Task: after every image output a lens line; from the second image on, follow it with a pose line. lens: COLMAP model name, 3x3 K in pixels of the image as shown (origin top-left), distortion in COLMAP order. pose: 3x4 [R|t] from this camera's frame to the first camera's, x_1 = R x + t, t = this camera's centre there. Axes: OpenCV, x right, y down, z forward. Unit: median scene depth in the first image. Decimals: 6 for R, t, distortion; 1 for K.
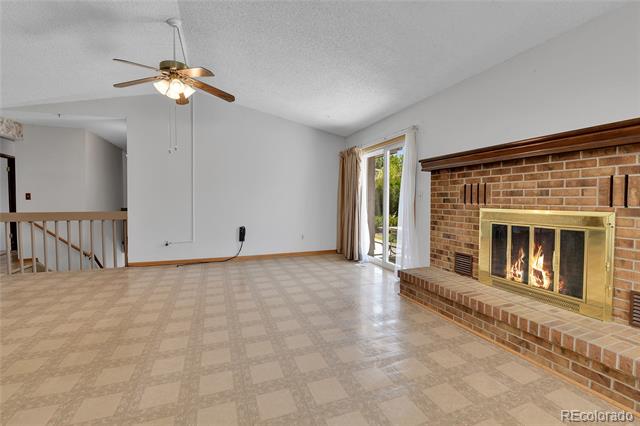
lens RADIAL K [[279.0, 0, 320.3], [0, 279.0, 211.0], [0, 0, 1]] dist [-0.009376, -0.003114]
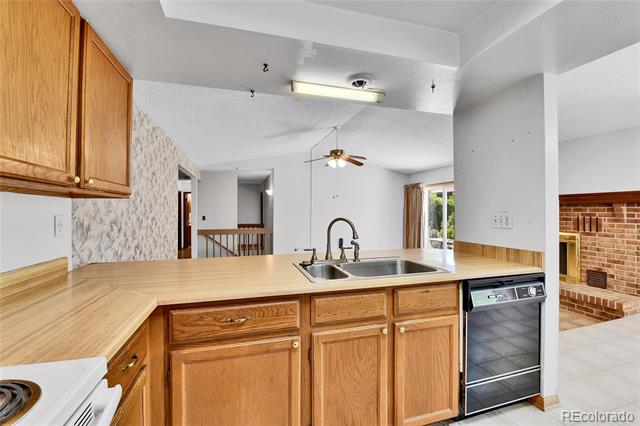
lens RADIAL K [[279.0, 0, 319.5], [0, 279.0, 209.6], [0, 0, 1]] dist [-0.009376, -0.003114]
pose [[0.997657, -0.005401, -0.068198, -0.505211], [0.002601, 0.999153, -0.041075, -0.061456], [0.068362, 0.040802, 0.996826, -0.803405]]
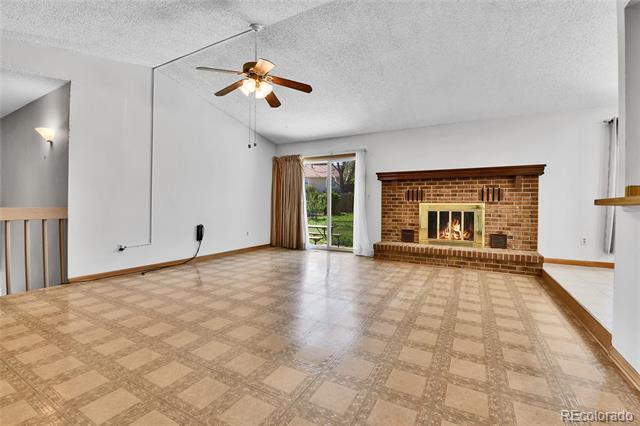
lens RADIAL K [[279.0, 0, 317.6], [0, 279.0, 212.5], [0, 0, 1]] dist [-0.009376, -0.003114]
pose [[0.765556, -0.011249, 0.643271, -1.014111], [0.017939, 0.999832, -0.003865, 0.043198], [-0.643119, 0.014499, 0.765629, 0.033244]]
